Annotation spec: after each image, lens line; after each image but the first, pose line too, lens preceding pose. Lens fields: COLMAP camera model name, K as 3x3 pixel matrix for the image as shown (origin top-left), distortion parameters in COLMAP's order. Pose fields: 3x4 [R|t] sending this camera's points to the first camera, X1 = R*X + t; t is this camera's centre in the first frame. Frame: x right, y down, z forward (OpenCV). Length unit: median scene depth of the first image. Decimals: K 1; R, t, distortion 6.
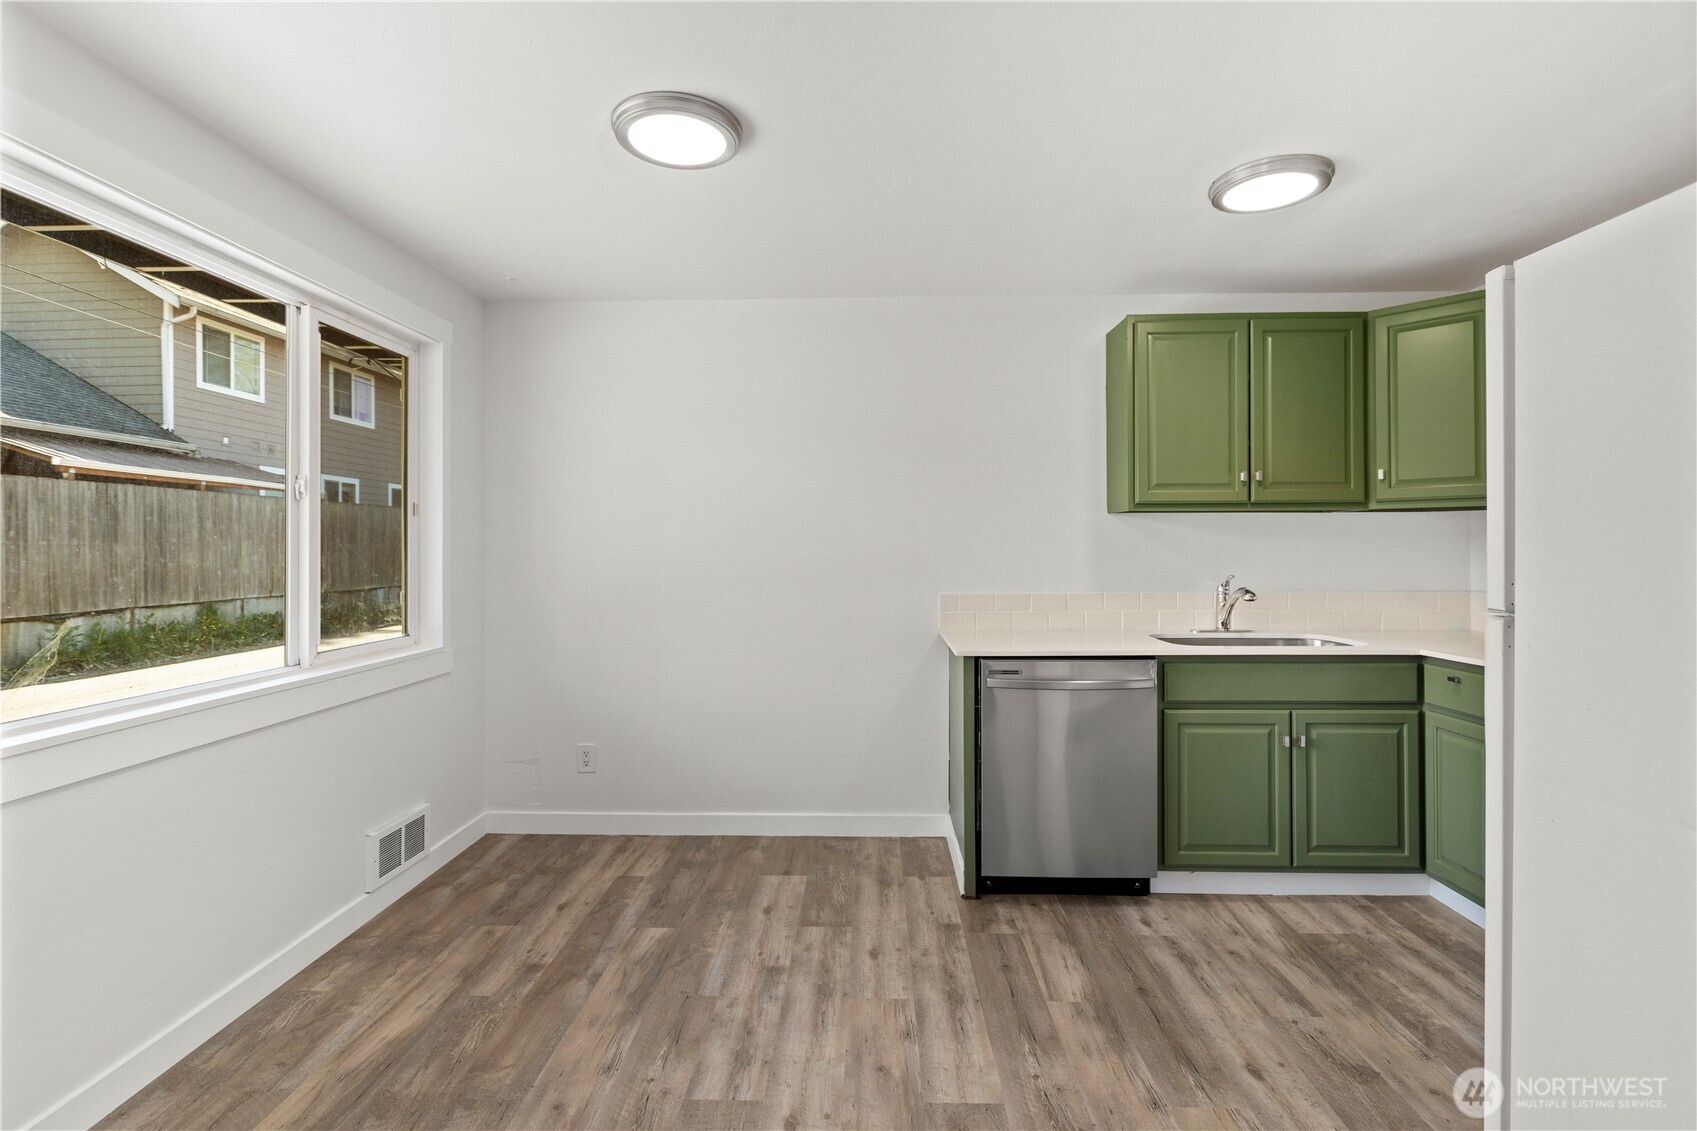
lens RADIAL K [[788.2, 0, 853.6], [0, 788.2, 551.8], [0, 0, 1]] dist [-0.004714, -0.001401]
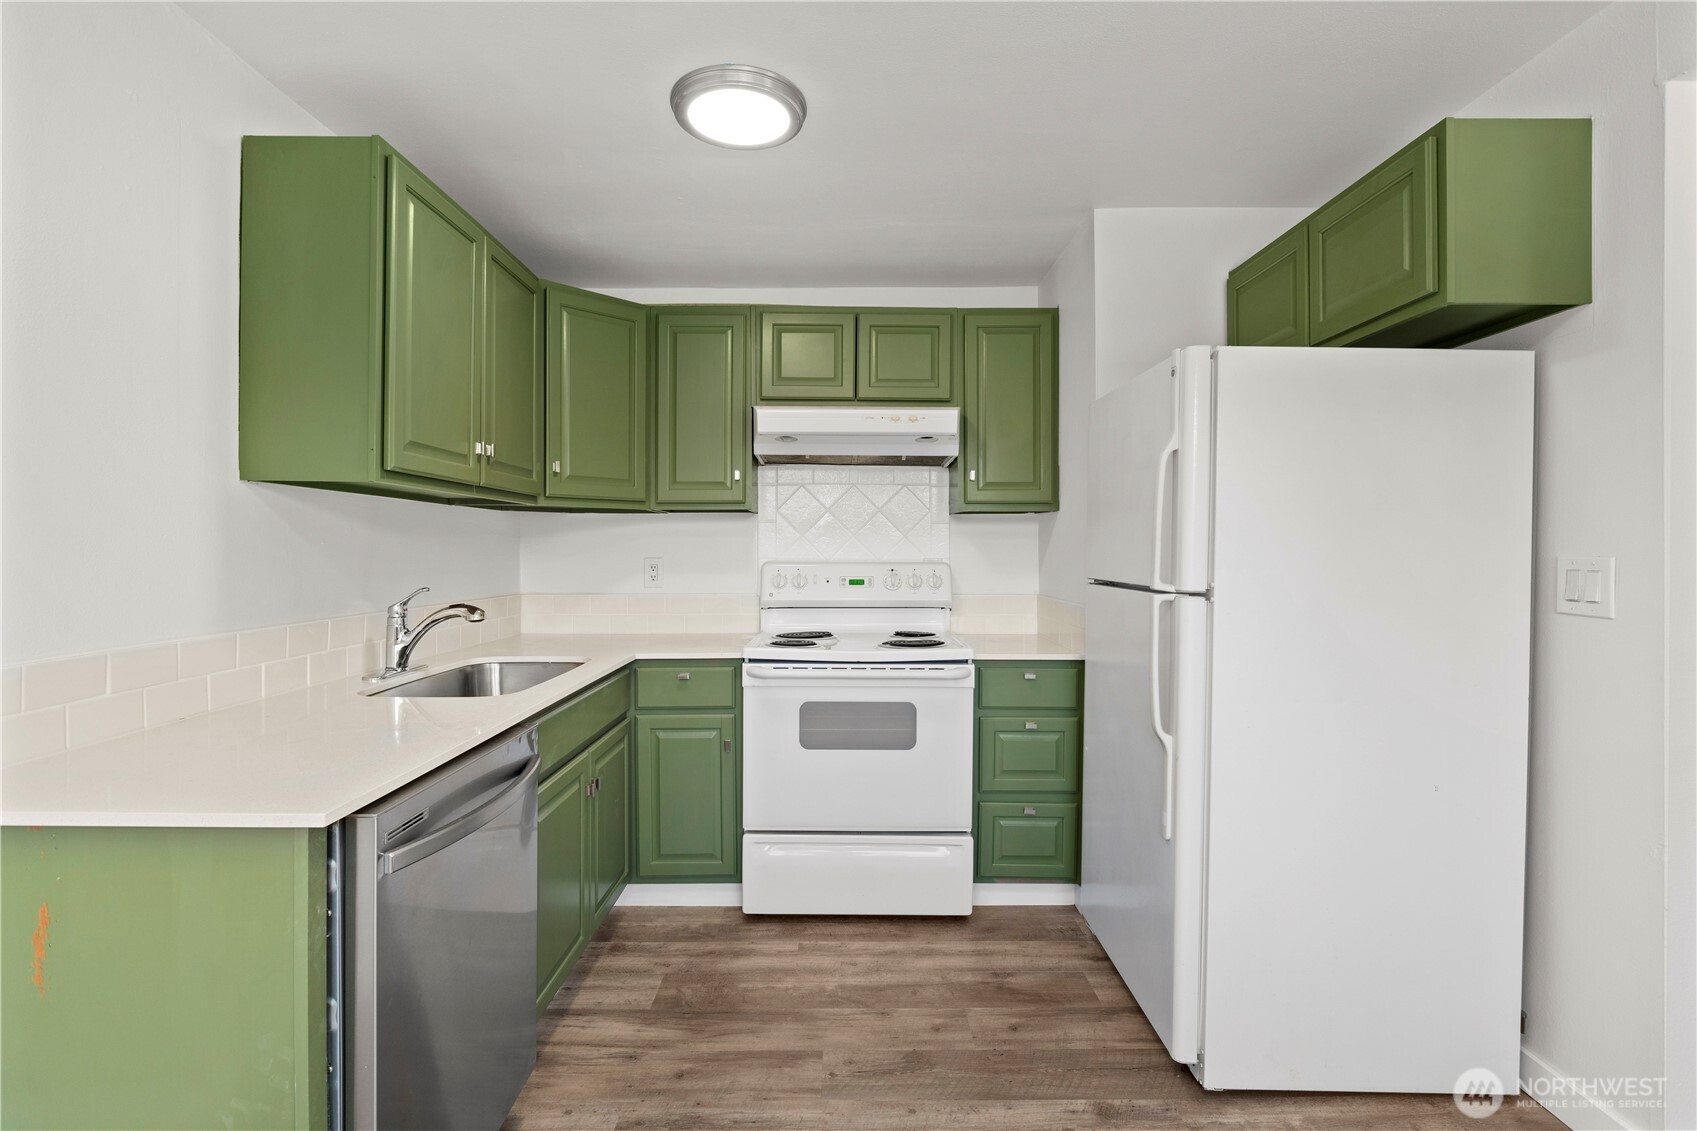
lens RADIAL K [[788.2, 0, 842.2], [0, 788.2, 555.9], [0, 0, 1]] dist [-0.004714, -0.001401]
pose [[-0.021781, -0.004513, 0.999753, -0.279696], [0.006891, 0.999965, 0.004664, 0.002088], [-0.999739, 0.006991, -0.021749, 0.843130]]
